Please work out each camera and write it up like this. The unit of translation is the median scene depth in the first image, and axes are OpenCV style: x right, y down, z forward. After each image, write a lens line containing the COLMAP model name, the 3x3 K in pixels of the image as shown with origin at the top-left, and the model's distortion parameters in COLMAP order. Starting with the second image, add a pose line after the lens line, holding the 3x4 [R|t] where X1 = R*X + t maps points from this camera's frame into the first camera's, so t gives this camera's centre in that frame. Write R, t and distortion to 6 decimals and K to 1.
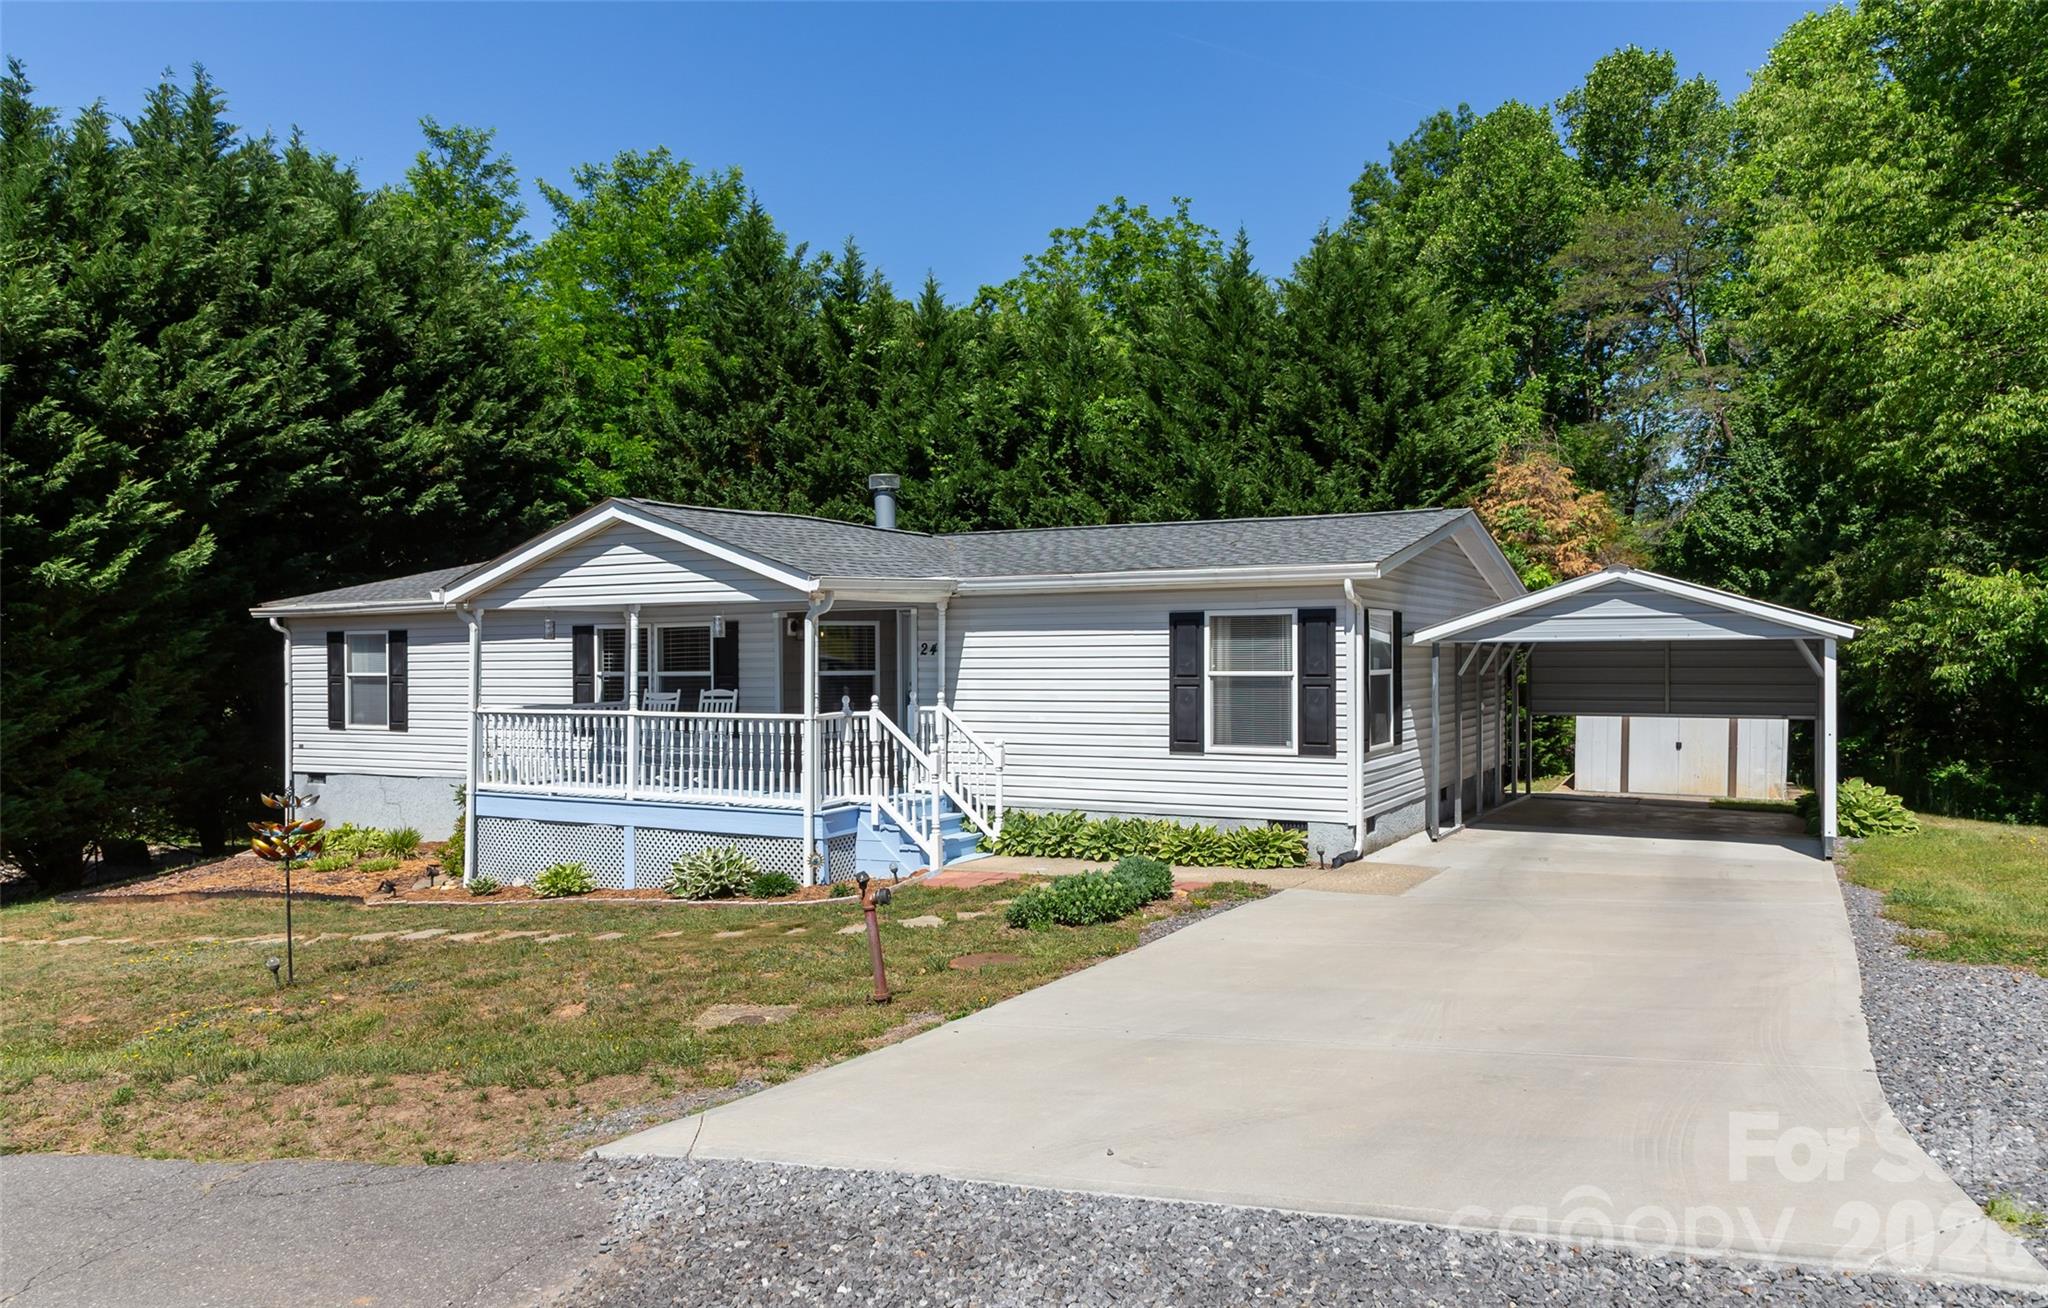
lens RADIAL K [[1478.5, 0, 1023.9], [0, 1478.5, 656.3], [0, 0, 1]] dist [0.002466, 0.007301]
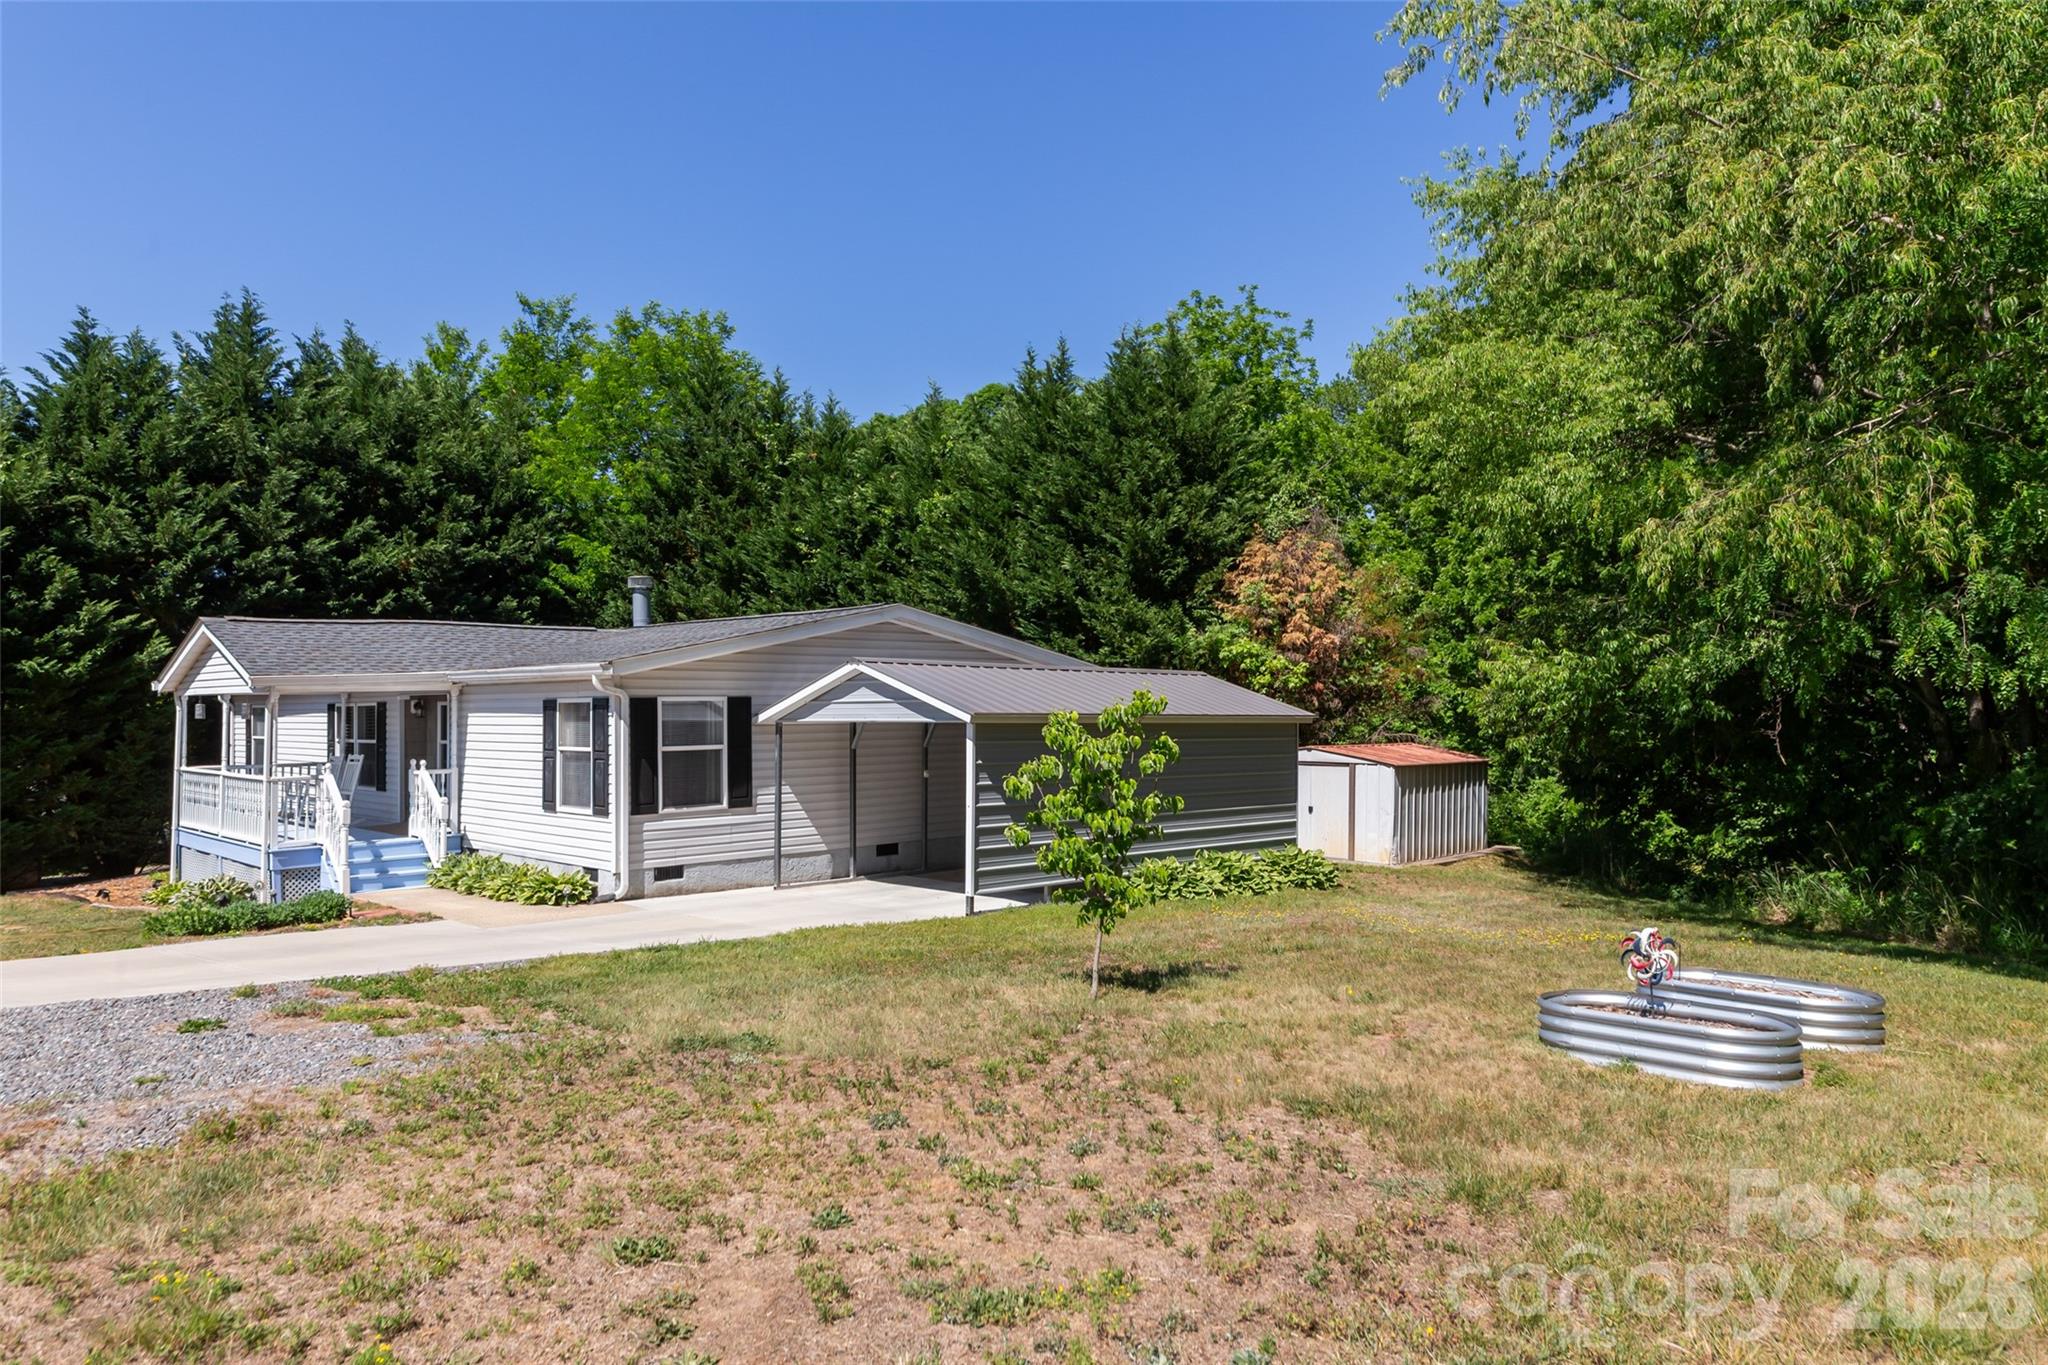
lens RADIAL K [[1383.1, 0, 1024.9], [0, 1383.1, 688.4], [0, 0, 1]] dist [0.001033, -0.001650]
pose [[0.957993, -0.004090, -0.286764, 0.613306], [0.001274, 0.999949, -0.010005, -0.019848], [0.286790, 0.009219, 0.957949, -0.015560]]
